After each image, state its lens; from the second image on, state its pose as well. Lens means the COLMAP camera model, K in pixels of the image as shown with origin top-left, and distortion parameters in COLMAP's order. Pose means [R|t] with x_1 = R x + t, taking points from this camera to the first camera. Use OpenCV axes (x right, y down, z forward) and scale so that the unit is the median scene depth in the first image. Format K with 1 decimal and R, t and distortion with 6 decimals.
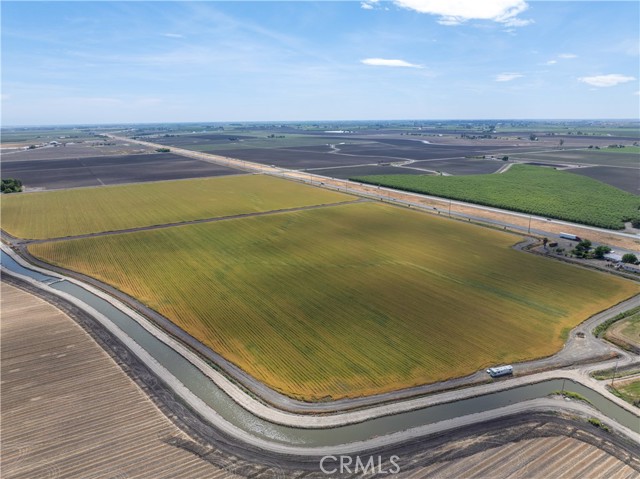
lens RADIAL K [[444.7, 0, 320.0], [0, 444.7, 239.5], [0, 0, 1]] dist [-0.035545, 0.001113]
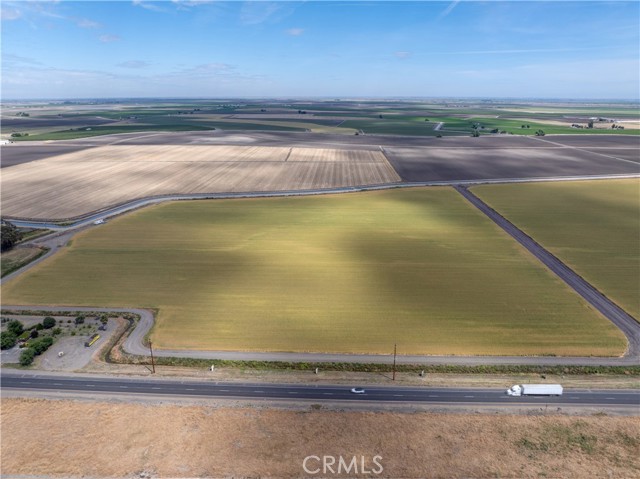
lens RADIAL K [[448.4, 0, 320.7], [0, 448.4, 230.3], [0, 0, 1]] dist [-0.033378, -0.000706]
pose [[-0.547356, 0.252575, -0.797877, 0.787820], [-0.217182, 0.877842, 0.426879, -0.412667], [0.808229, 0.406939, -0.425637, 1.423771]]
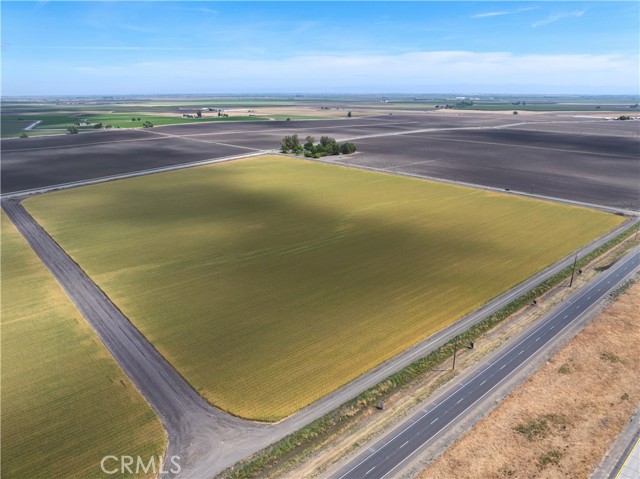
lens RADIAL K [[448.4, 0, 320.7], [0, 448.4, 230.3], [0, 0, 1]] dist [-0.033378, -0.000706]
pose [[0.187988, 0.301250, -0.934831, 0.427109], [-0.259710, 0.933169, 0.248488, -0.390542], [0.947212, 0.196072, 0.253662, 1.559076]]
